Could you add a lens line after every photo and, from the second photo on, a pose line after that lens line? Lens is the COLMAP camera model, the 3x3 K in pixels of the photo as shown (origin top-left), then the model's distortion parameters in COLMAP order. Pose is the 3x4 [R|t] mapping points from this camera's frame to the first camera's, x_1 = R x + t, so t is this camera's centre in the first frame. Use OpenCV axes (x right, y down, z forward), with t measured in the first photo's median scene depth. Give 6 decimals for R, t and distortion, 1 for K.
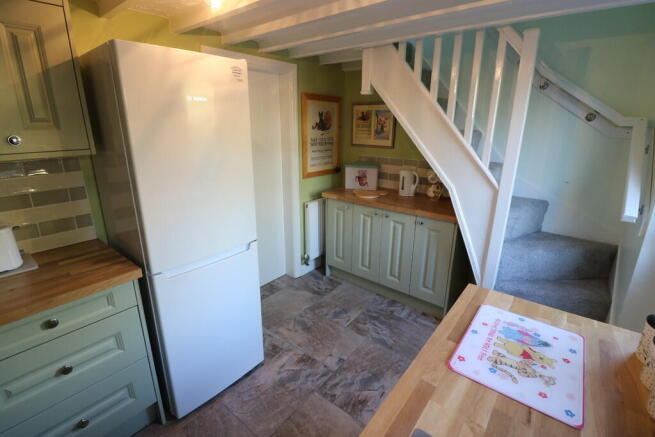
lens RADIAL K [[300.7, 0, 327.4], [0, 300.7, 208.5], [0, 0, 1]] dist [-0.001401, -0.010163]
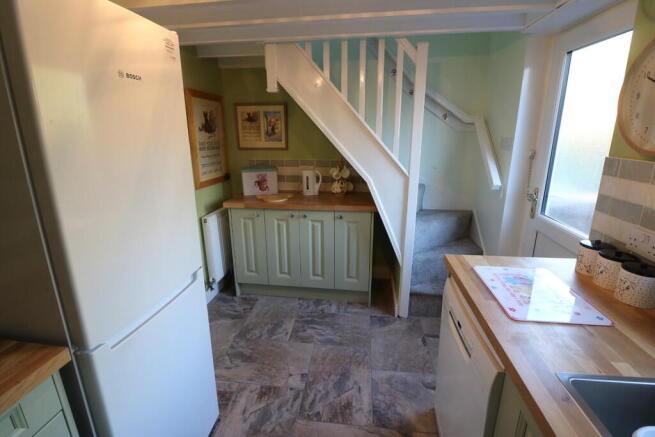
lens RADIAL K [[300.7, 0, 327.4], [0, 300.7, 208.5], [0, 0, 1]] dist [-0.001401, -0.010163]
pose [[0.857513, -0.138627, 0.495432, -0.216596], [0.151564, 0.988345, 0.014215, -0.003399], [-0.491629, 0.062901, 0.868530, 0.101306]]
